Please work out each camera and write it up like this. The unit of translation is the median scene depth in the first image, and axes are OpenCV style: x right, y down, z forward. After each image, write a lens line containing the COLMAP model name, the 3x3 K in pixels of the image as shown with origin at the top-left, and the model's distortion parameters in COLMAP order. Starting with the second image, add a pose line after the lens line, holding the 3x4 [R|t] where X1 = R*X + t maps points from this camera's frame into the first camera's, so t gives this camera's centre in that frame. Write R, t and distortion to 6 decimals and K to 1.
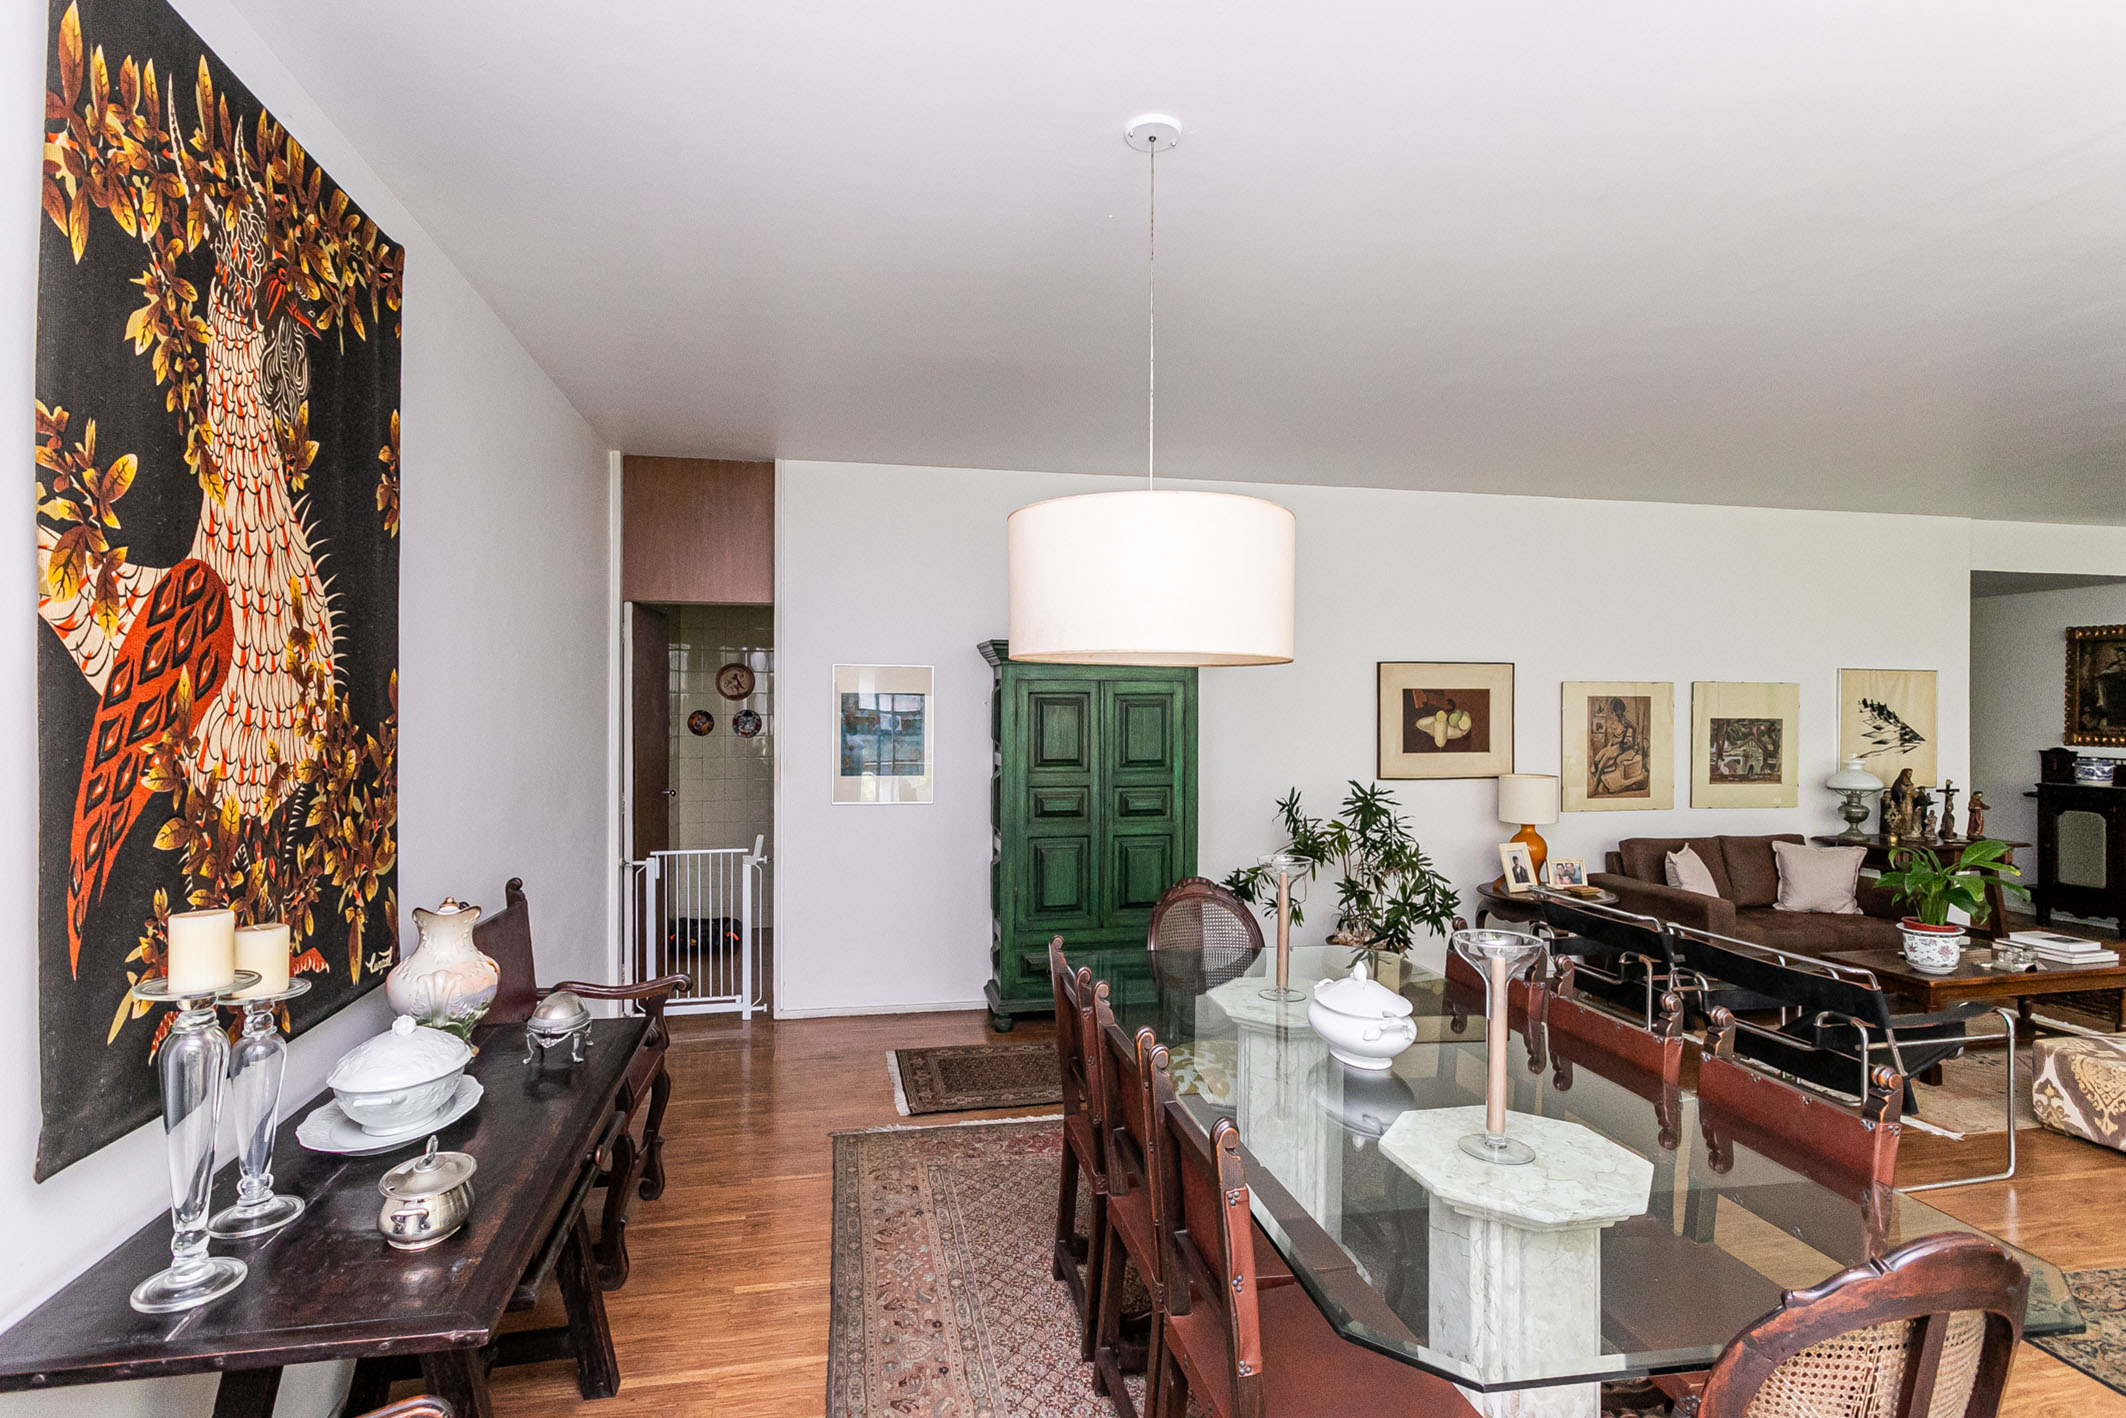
lens RADIAL K [[1036.2, 0, 1064.0], [0, 1036.2, 705.7], [0, 0, 1]] dist [0.012177, -0.001348]
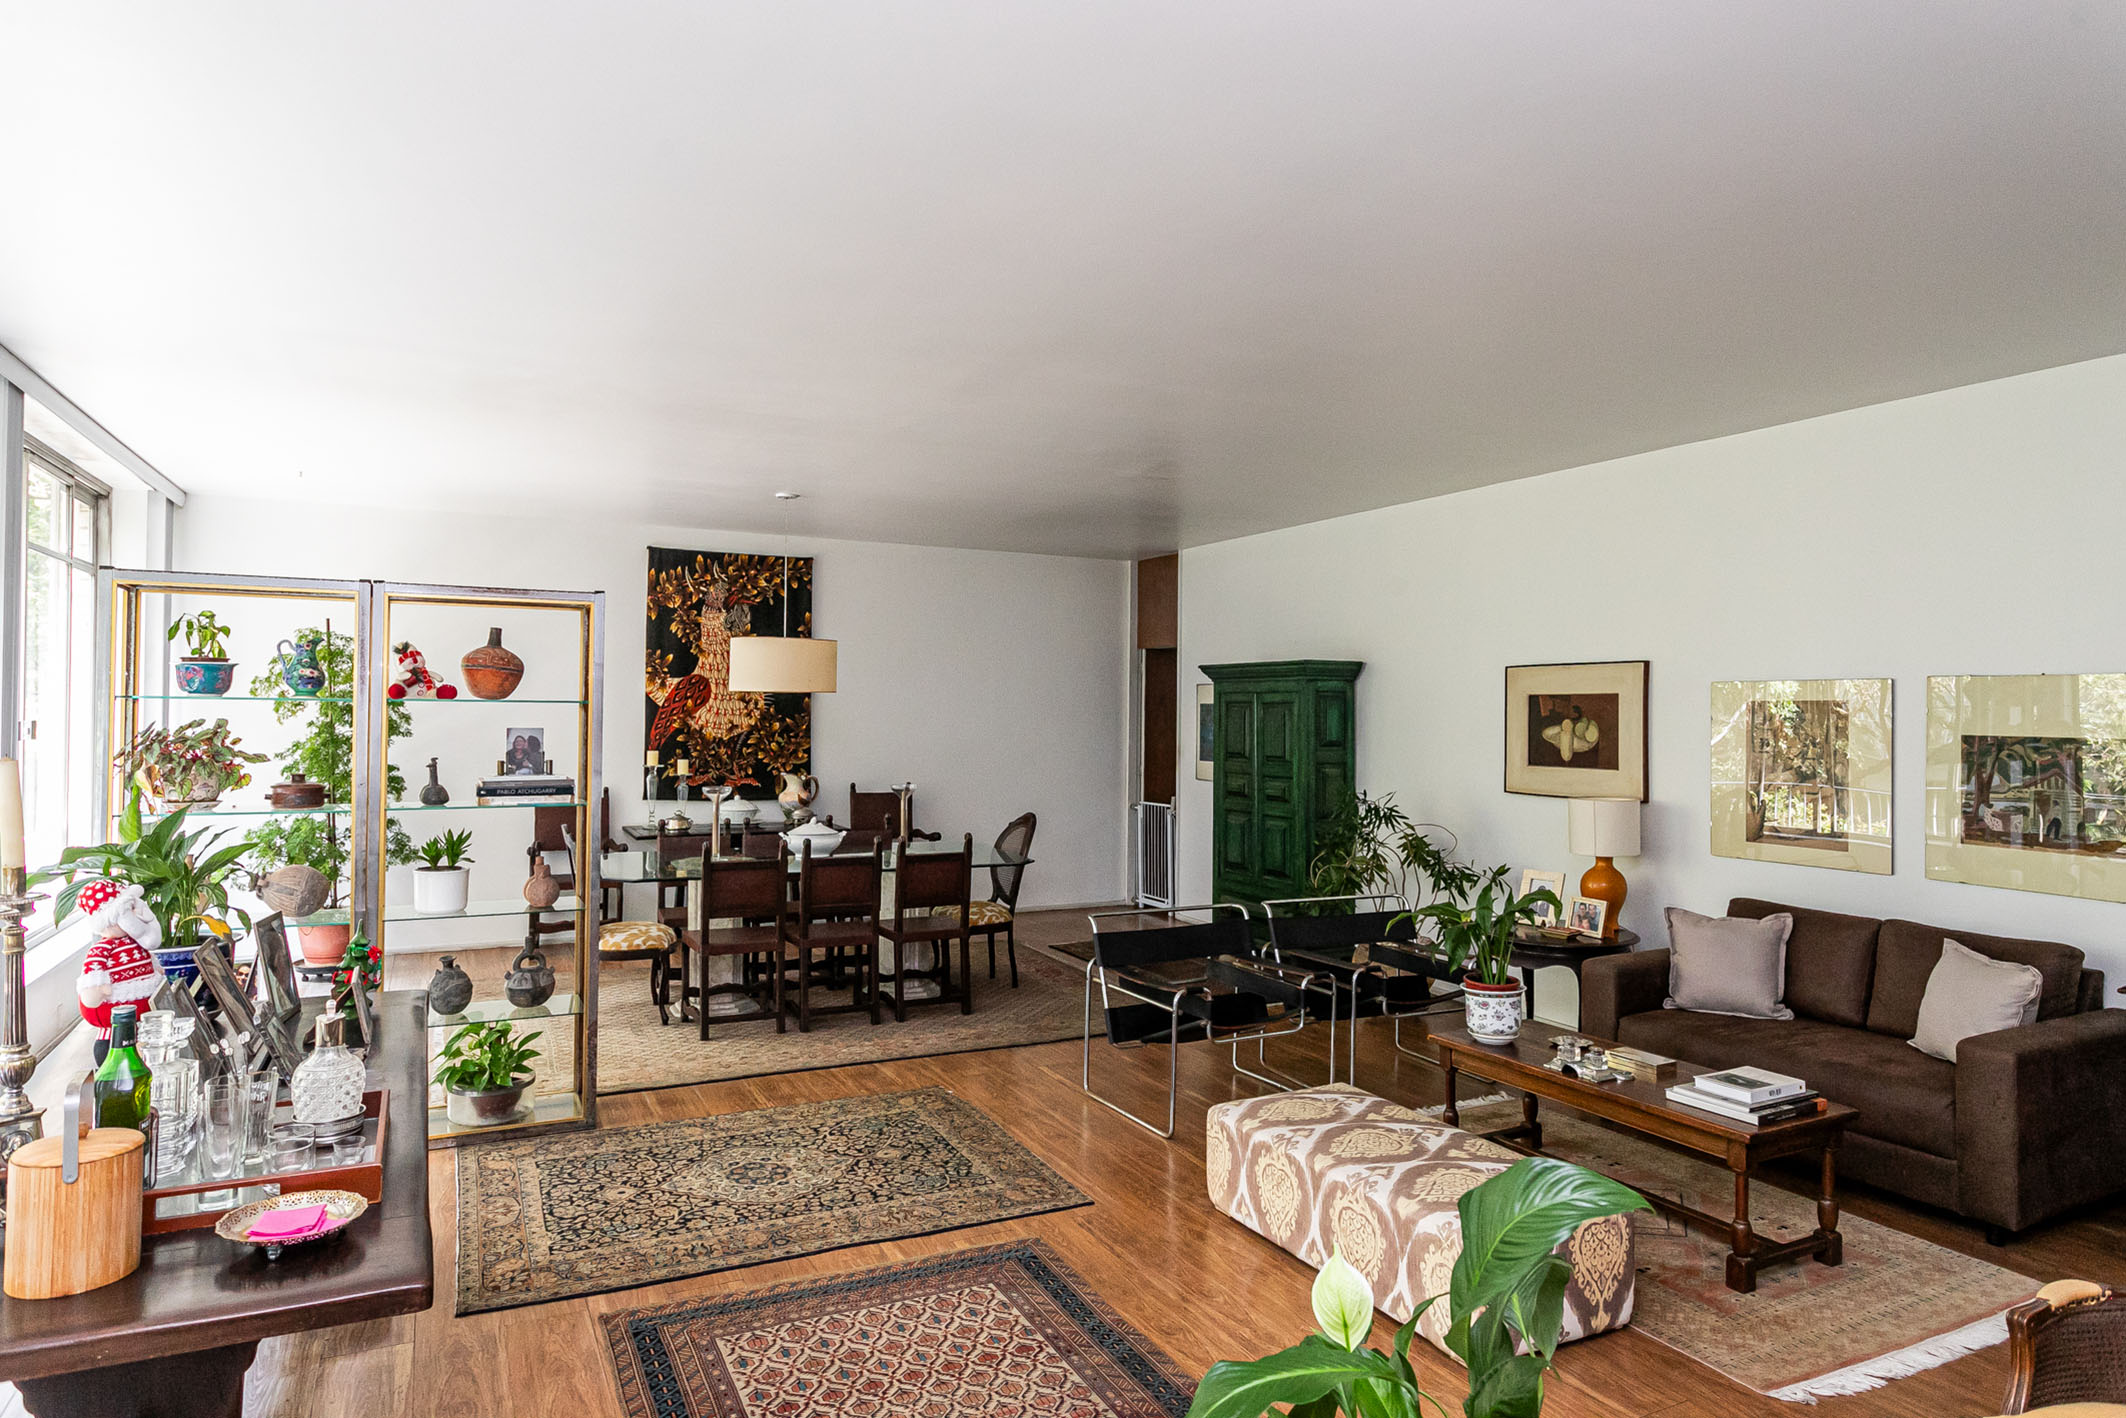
lens RADIAL K [[1247.2, 0, 1097.6], [0, 1247.2, 711.7], [0, 0, 1]] dist [-0.005495, 0.004674]
pose [[0.273937, -0.000451, -0.961748, 1.228917], [-0.006614, 0.999975, -0.002352, 0.003518], [0.961725, 0.007005, 0.273927, 0.324915]]
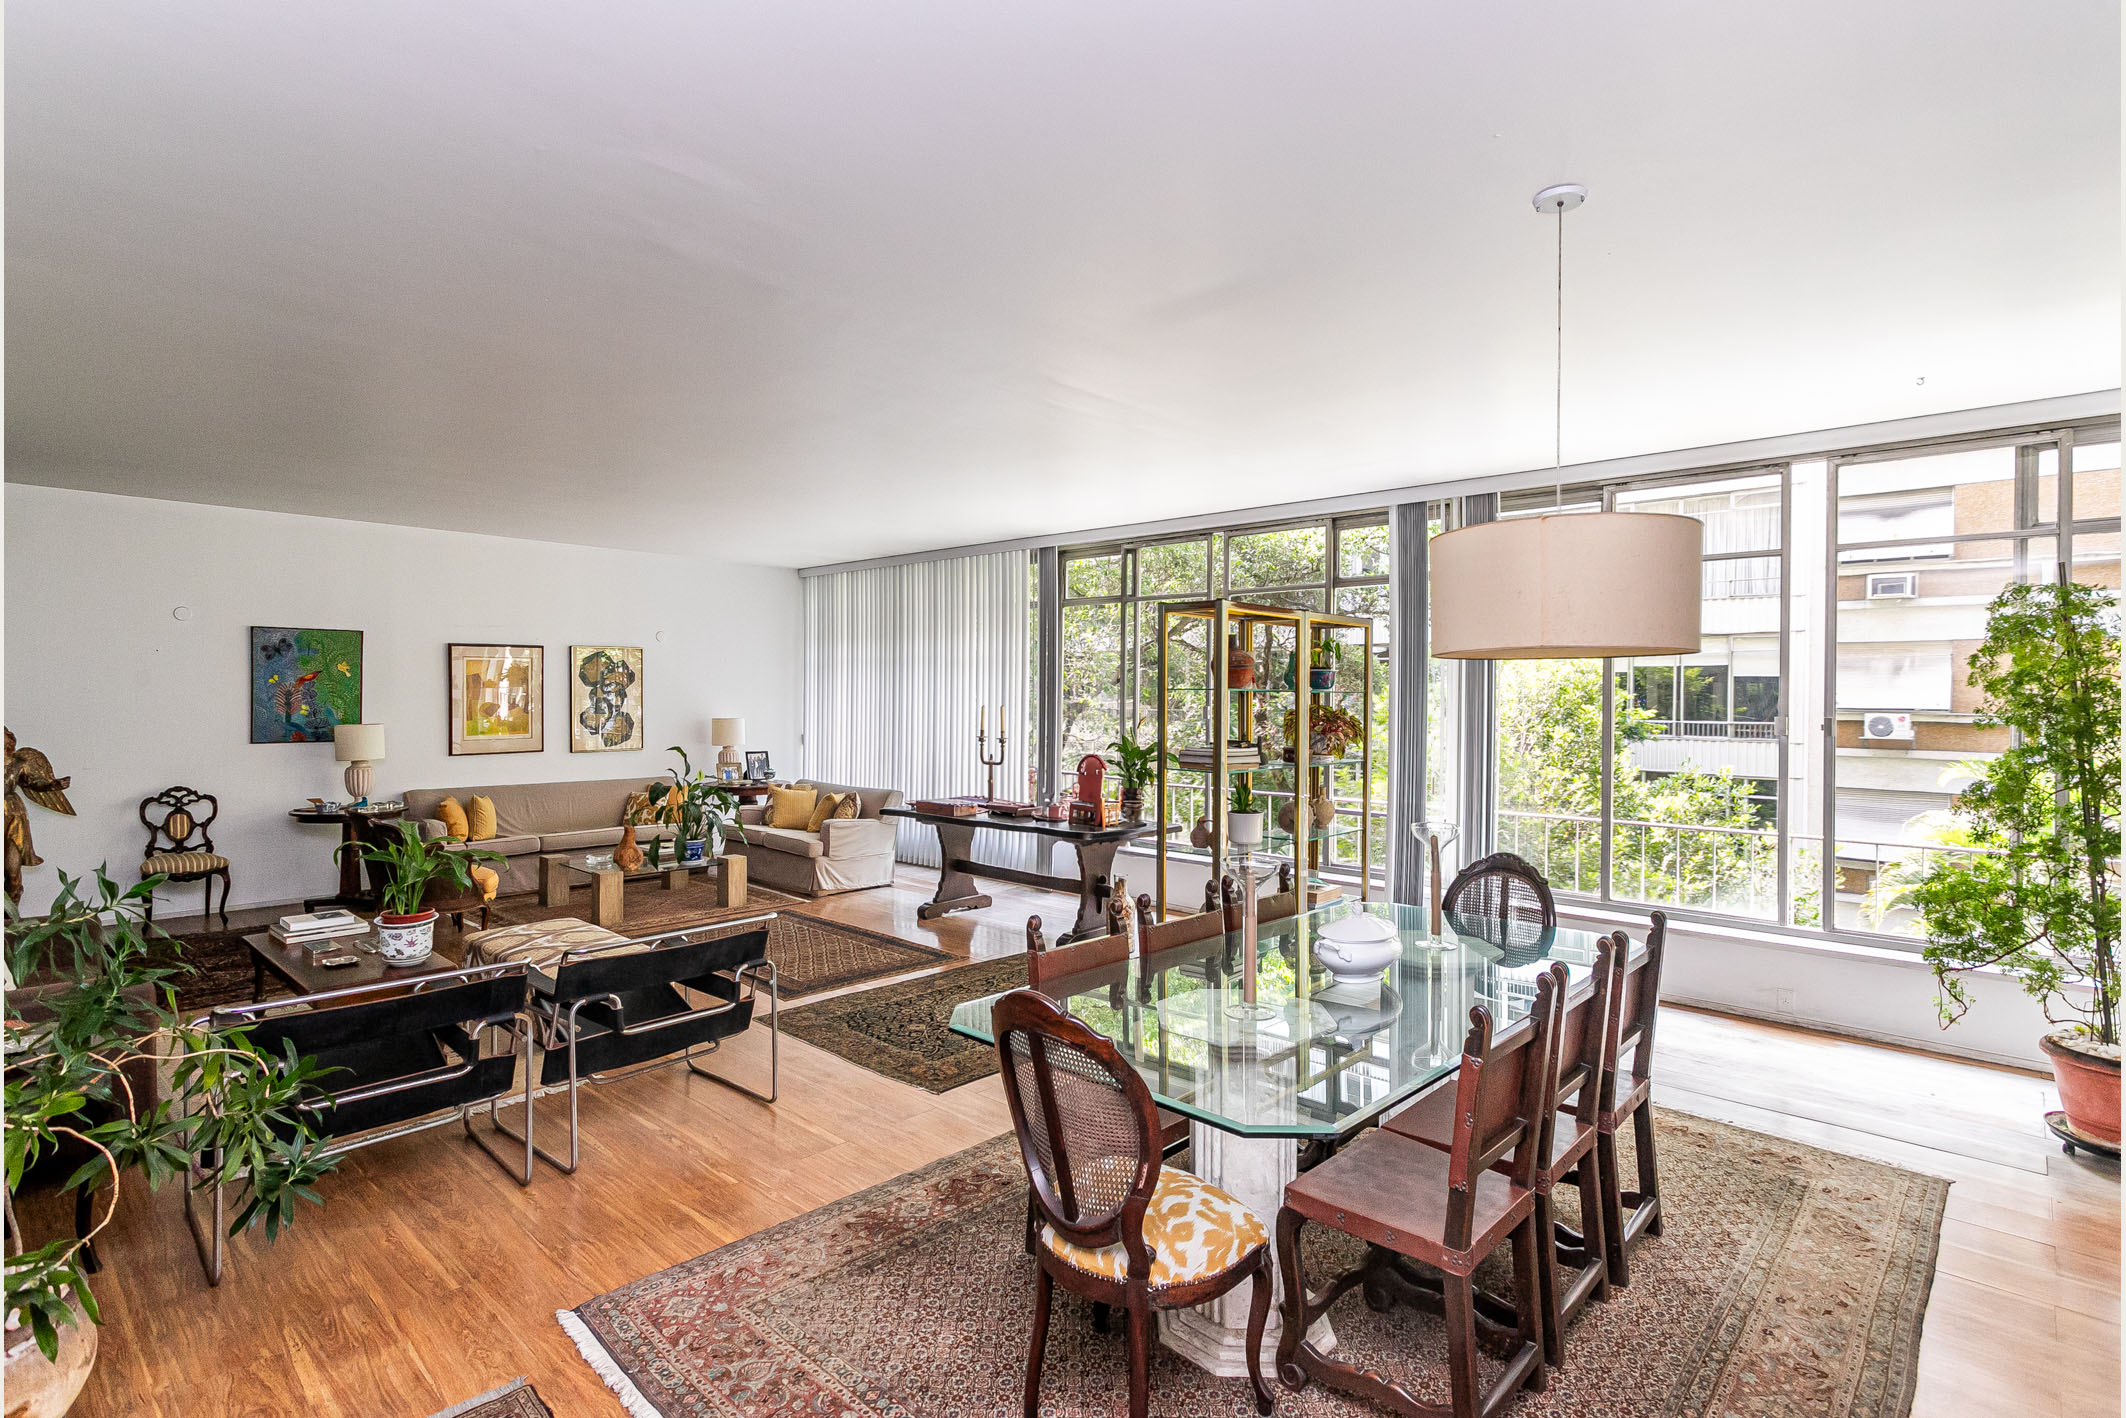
lens RADIAL K [[1036.2, 0, 1042.0], [0, 1036.2, 702.7], [0, 0, 1]] dist [0.012177, -0.001348]
pose [[-0.555047, -0.012758, 0.831721, -0.200525], [-0.012816, 0.999895, 0.006785, 0.002904], [-0.831720, -0.006894, -0.555152, 0.768845]]
